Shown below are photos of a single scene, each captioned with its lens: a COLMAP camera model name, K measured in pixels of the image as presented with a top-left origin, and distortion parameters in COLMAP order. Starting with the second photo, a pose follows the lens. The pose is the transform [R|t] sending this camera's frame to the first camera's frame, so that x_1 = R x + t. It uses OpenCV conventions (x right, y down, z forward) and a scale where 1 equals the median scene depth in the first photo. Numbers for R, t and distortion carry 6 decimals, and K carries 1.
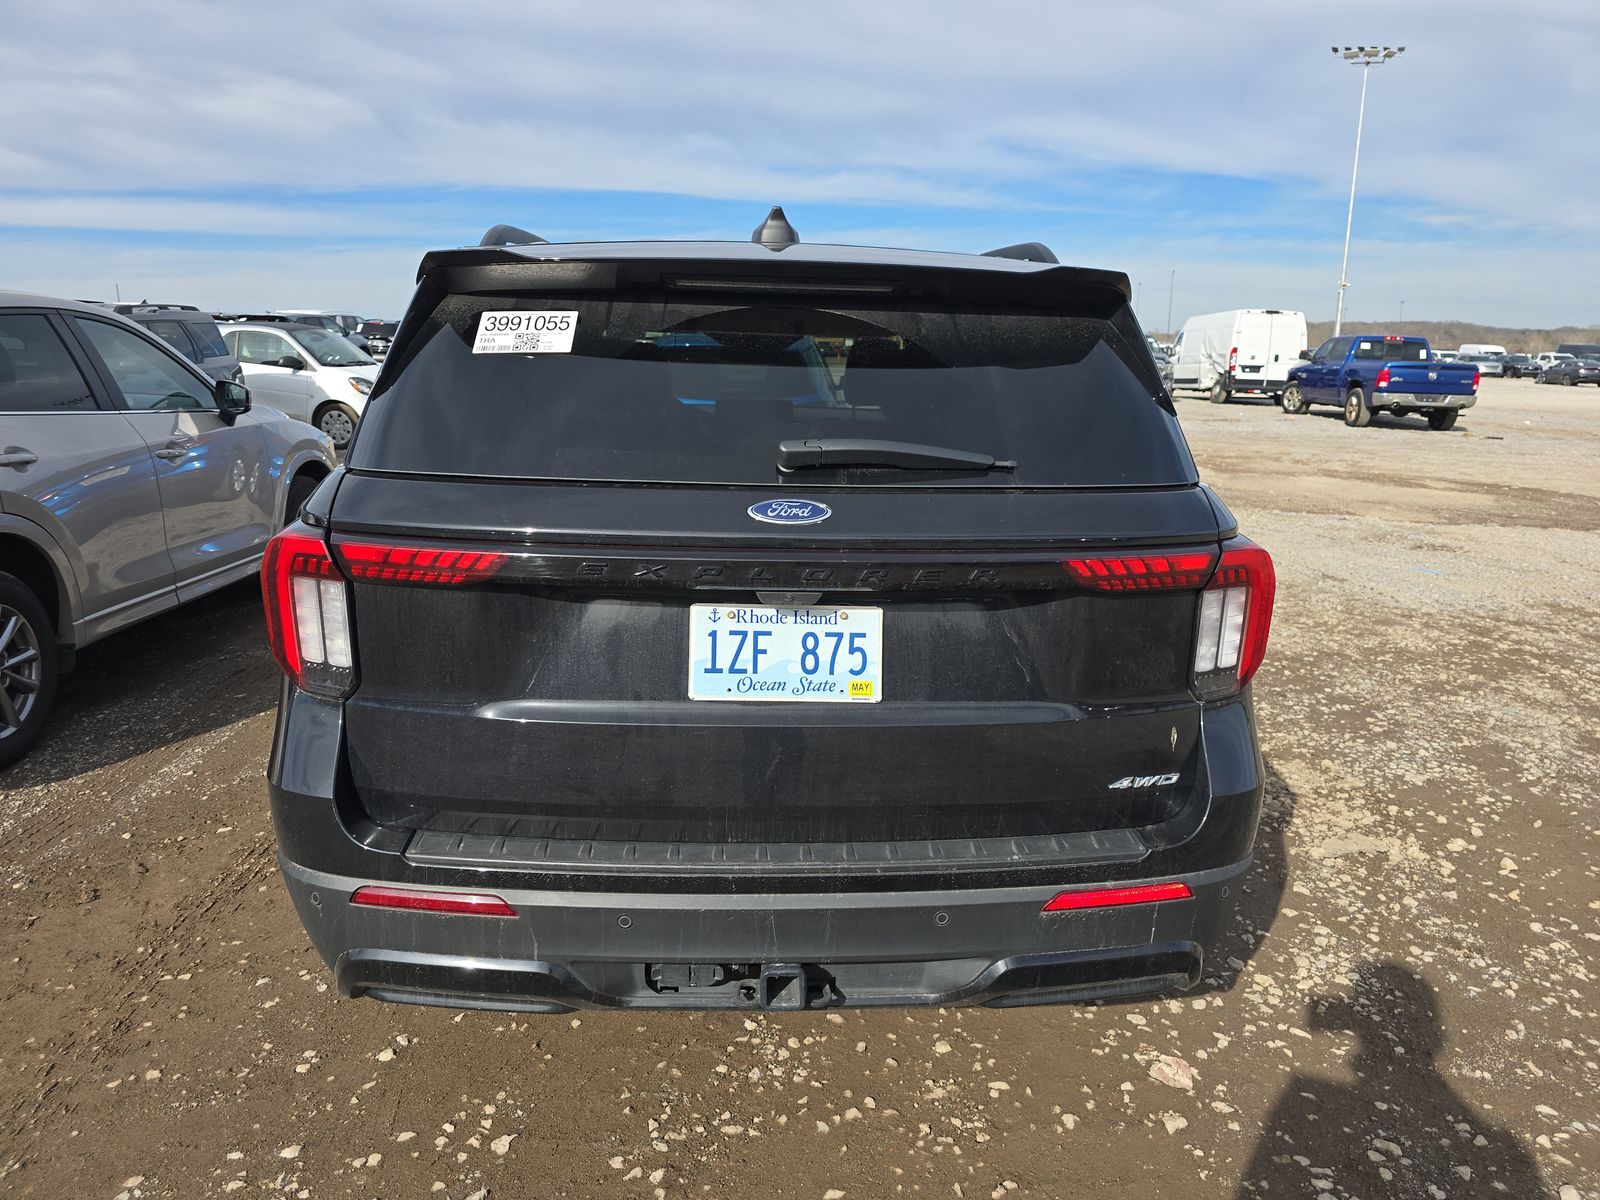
lens RADIAL K [[1088.8, 0, 805.0], [0, 1088.8, 593.0], [0, 0, 1]] dist [0.018118, -0.005237]
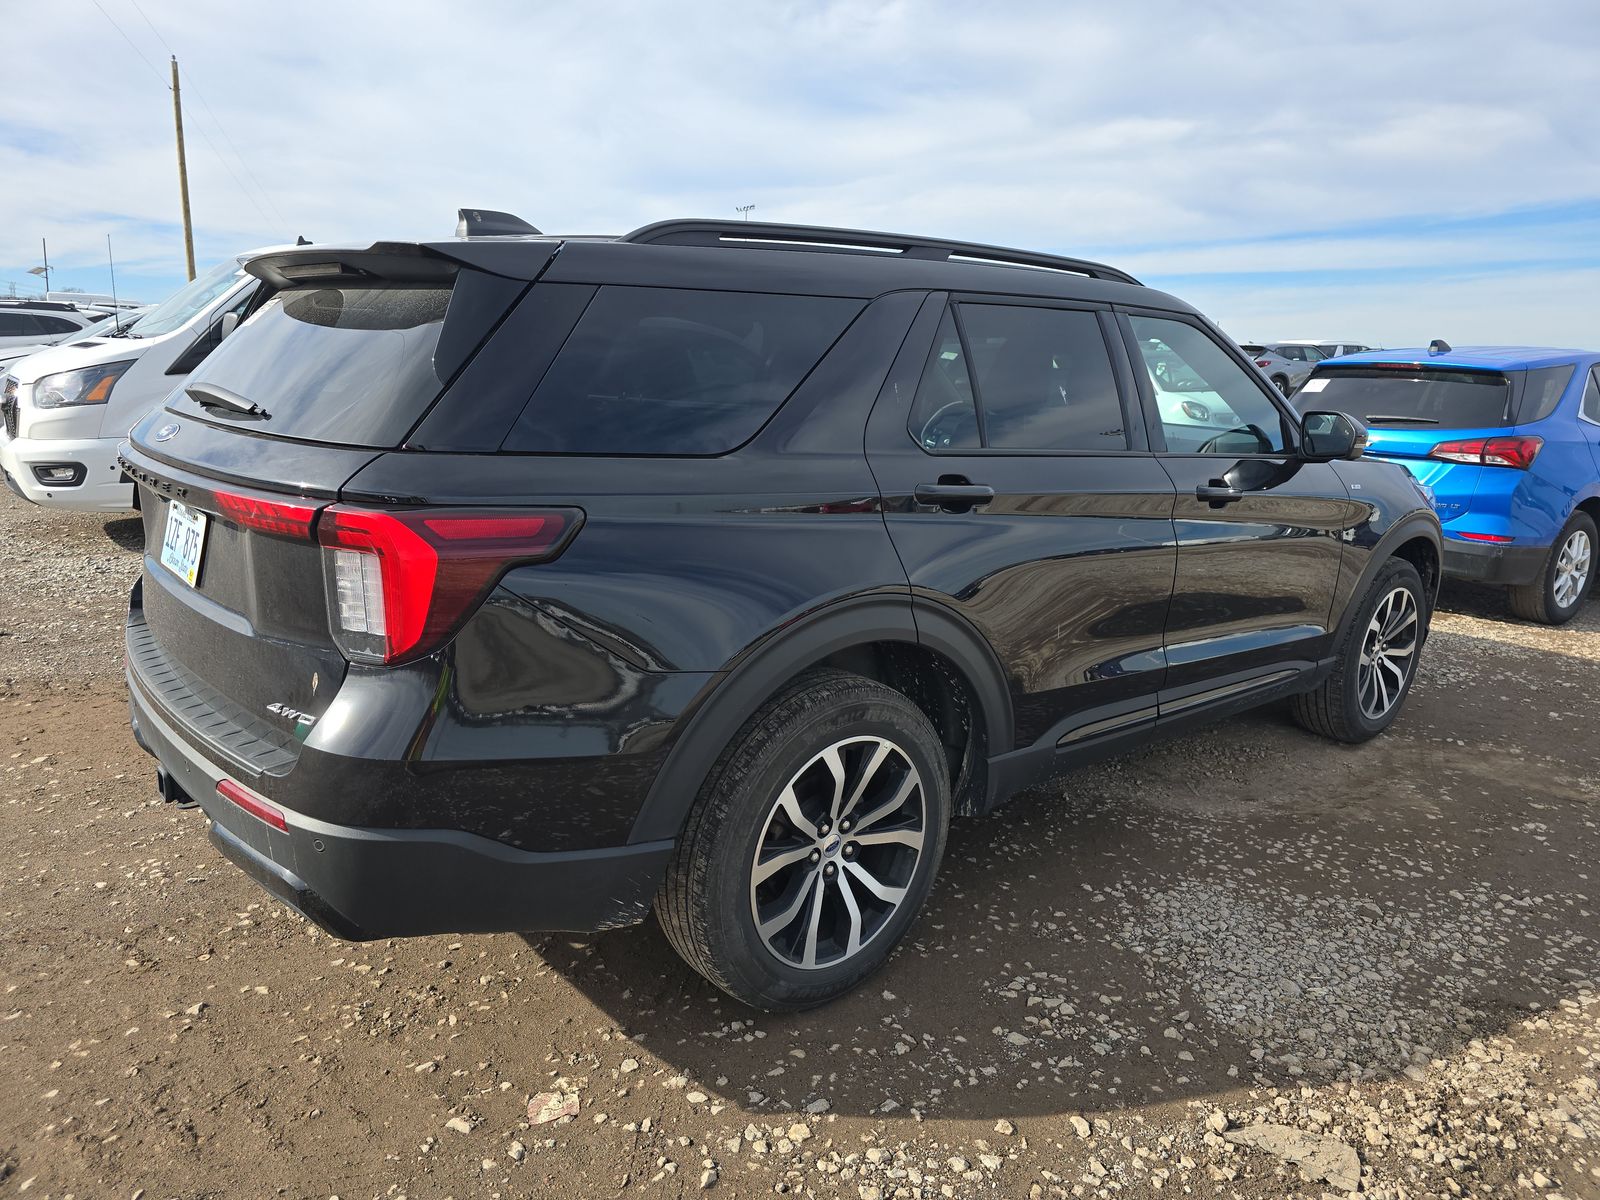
lens RADIAL K [[1088.8, 0, 793.0], [0, 1088.8, 602.7], [0, 0, 1]] dist [0.018118, -0.005237]
pose [[0.610024, 0.182430, -0.771096, 0.918821], [-0.198372, 0.977308, 0.074282, -0.073333], [0.767150, 0.107650, 0.632371, 0.441609]]
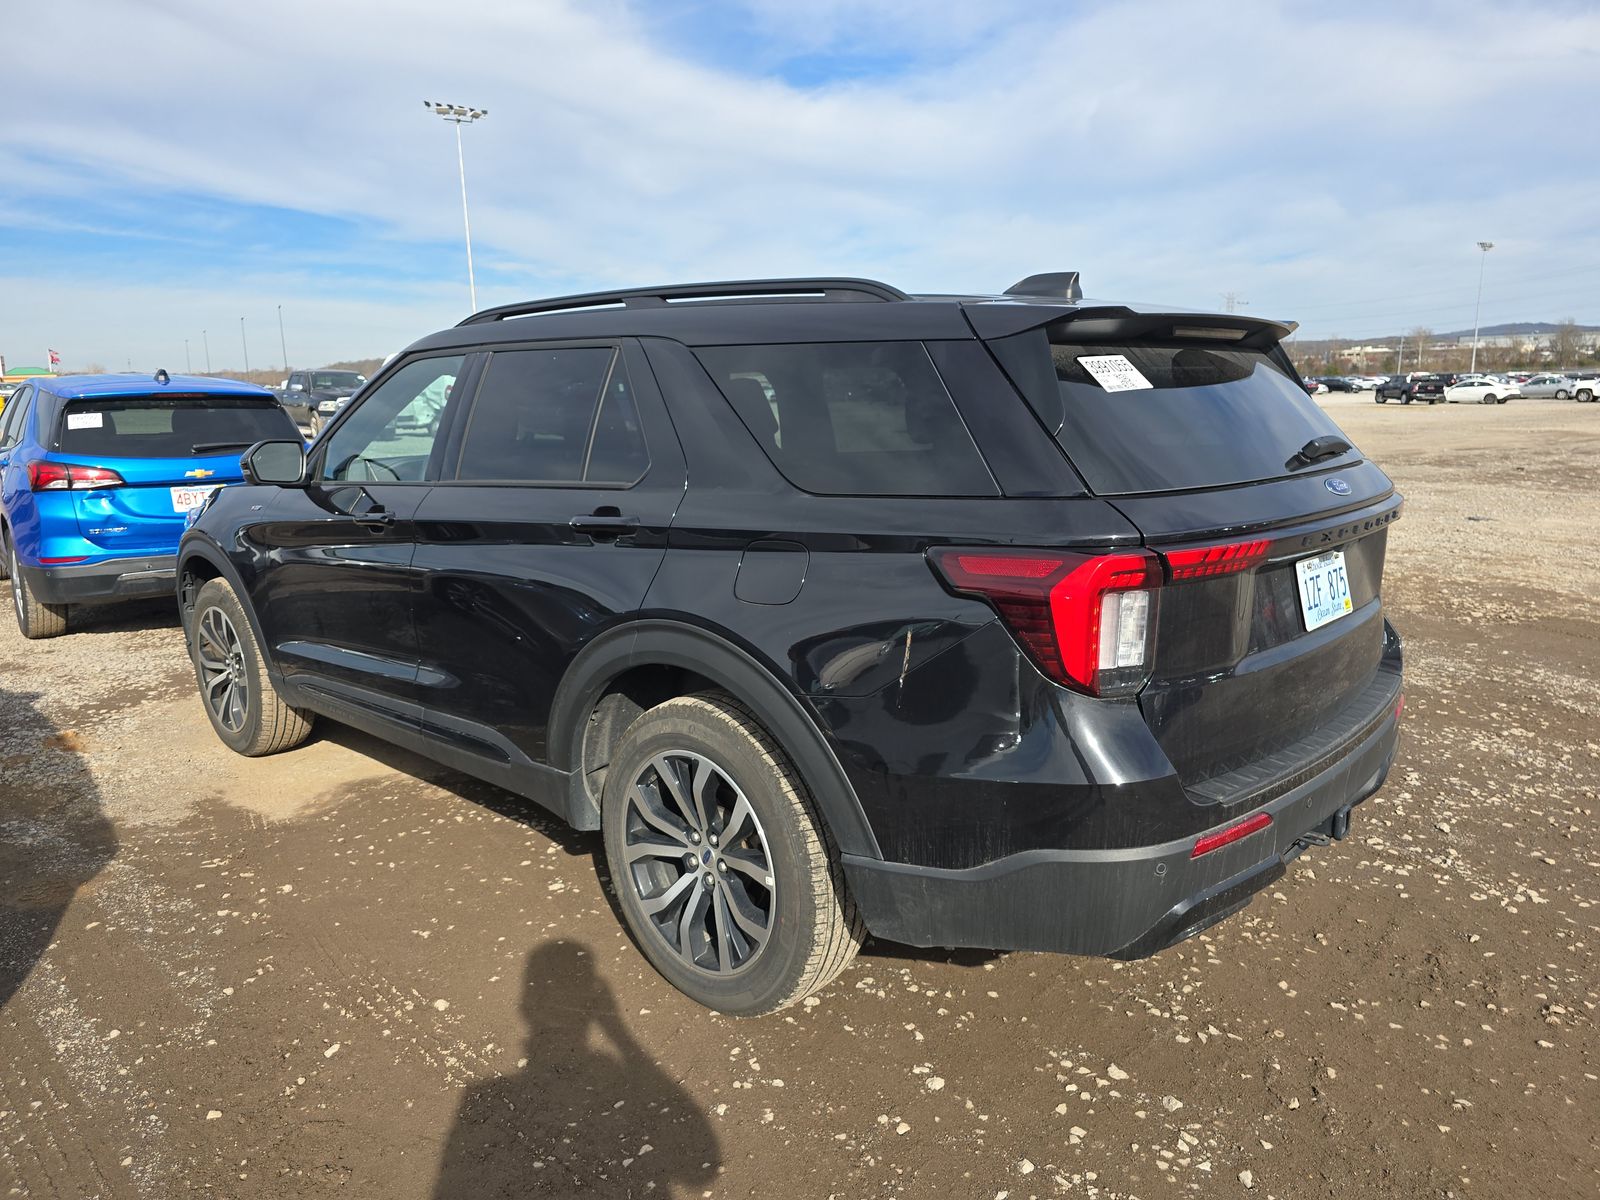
lens RADIAL K [[1088.8, 0, 807.3], [0, 1088.8, 612.4], [0, 0, 1]] dist [0.018118, -0.005237]
pose [[0.717084, -0.171281, 0.675614, -0.892470], [0.181876, 0.981734, 0.055848, -0.070614], [-0.672839, 0.082830, 0.735138, 0.247273]]
